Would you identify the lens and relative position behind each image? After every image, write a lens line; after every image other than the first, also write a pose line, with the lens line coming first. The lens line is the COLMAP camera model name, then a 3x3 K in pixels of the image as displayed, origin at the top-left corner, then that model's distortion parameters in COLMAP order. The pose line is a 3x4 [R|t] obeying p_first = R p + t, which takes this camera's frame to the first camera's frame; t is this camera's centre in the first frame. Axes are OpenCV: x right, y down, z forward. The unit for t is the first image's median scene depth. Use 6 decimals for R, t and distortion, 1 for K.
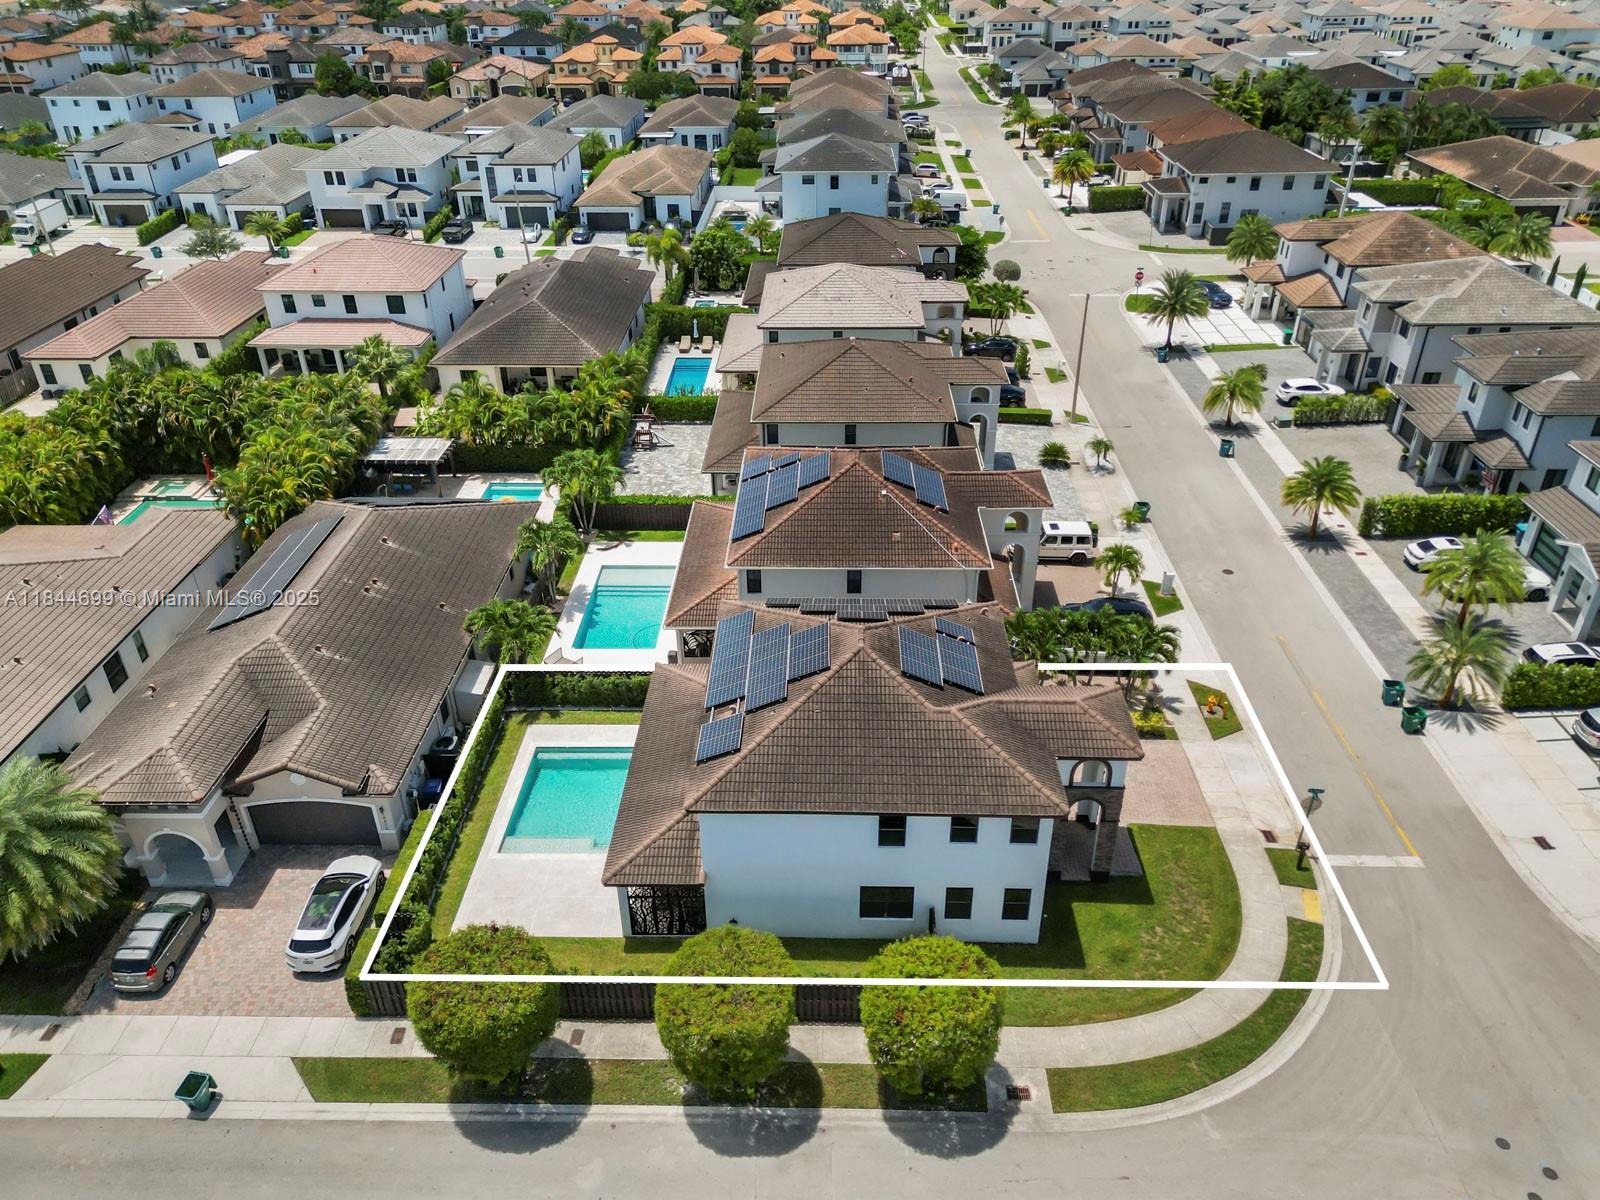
lens RADIAL K [[1128.3, 0, 814.9], [0, 1128.3, 595.1], [0, 0, 1]] dist [0.052999, -0.038939]
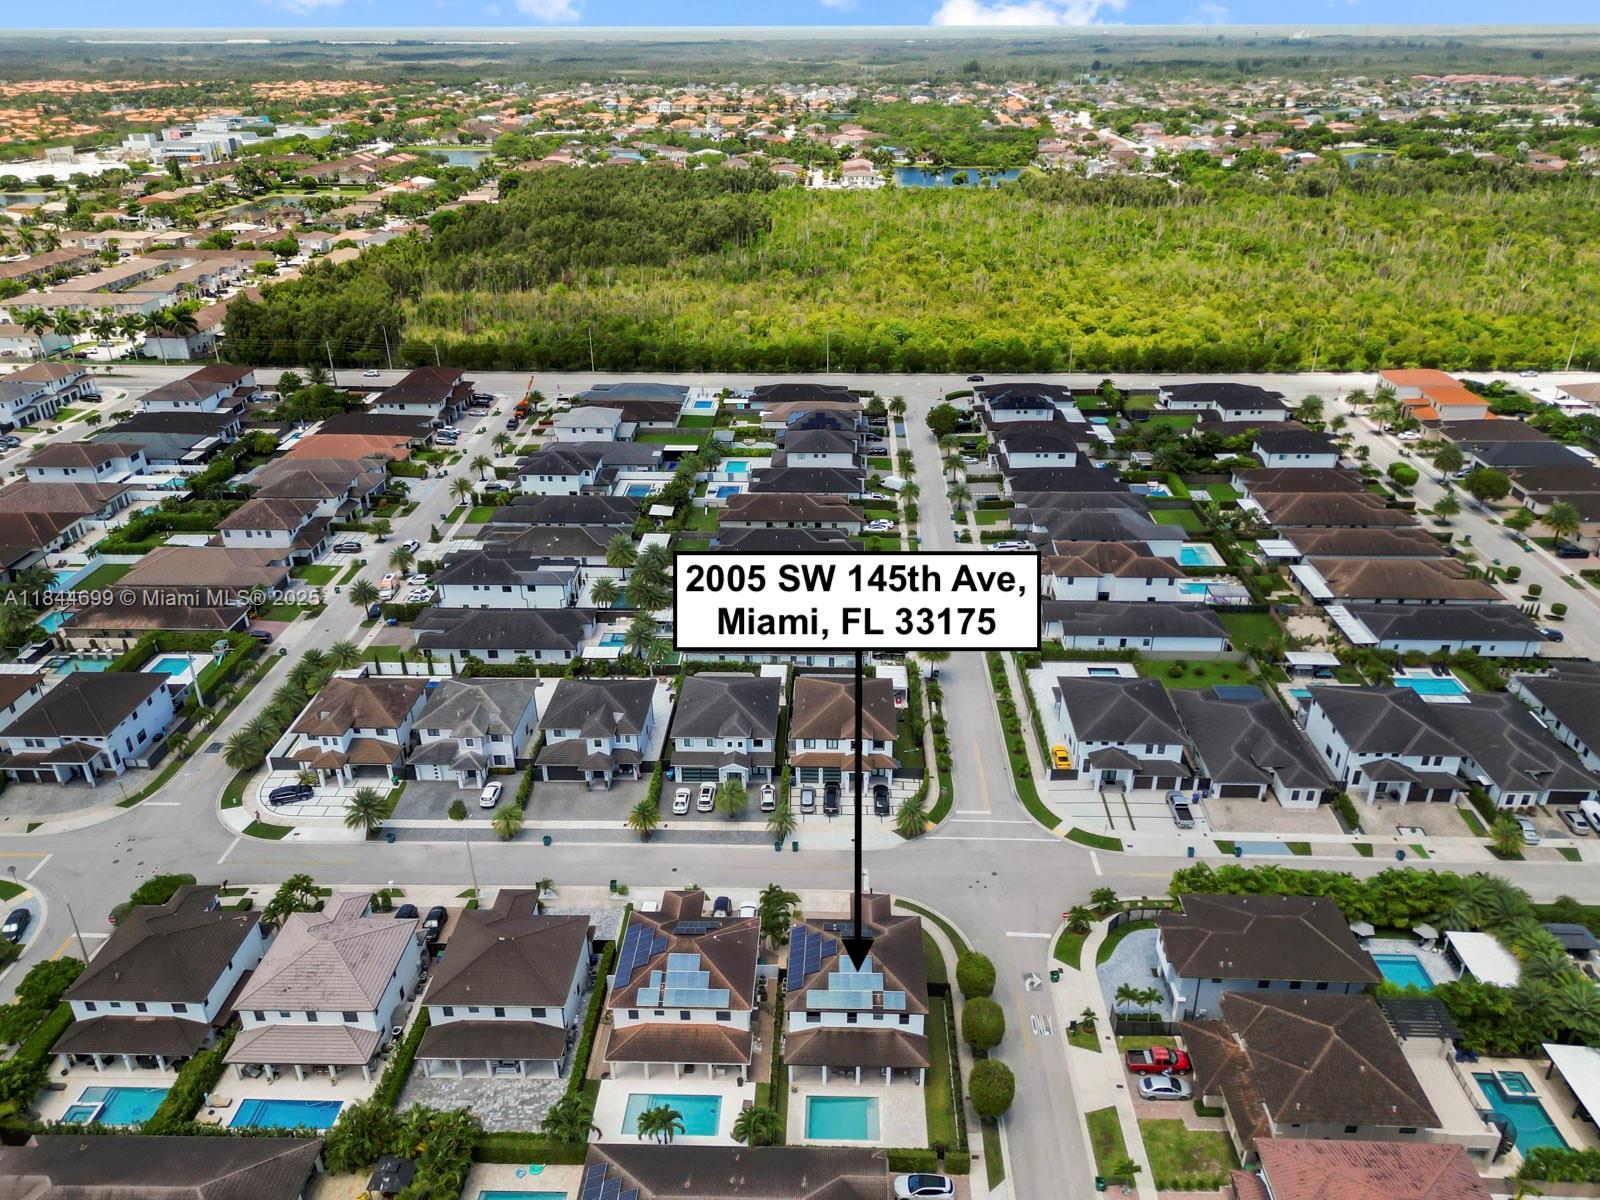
lens RADIAL K [[1090.5, 0, 800.0], [0, 1090.5, 600.0], [0, 0, 1]] dist [0.049066, -0.091307]
pose [[0.020489, -0.433972, 0.900694, -1.214199], [0.527683, 0.769879, 0.358939, -0.992557], [-0.849194, 0.467927, 0.244774, 0.078801]]
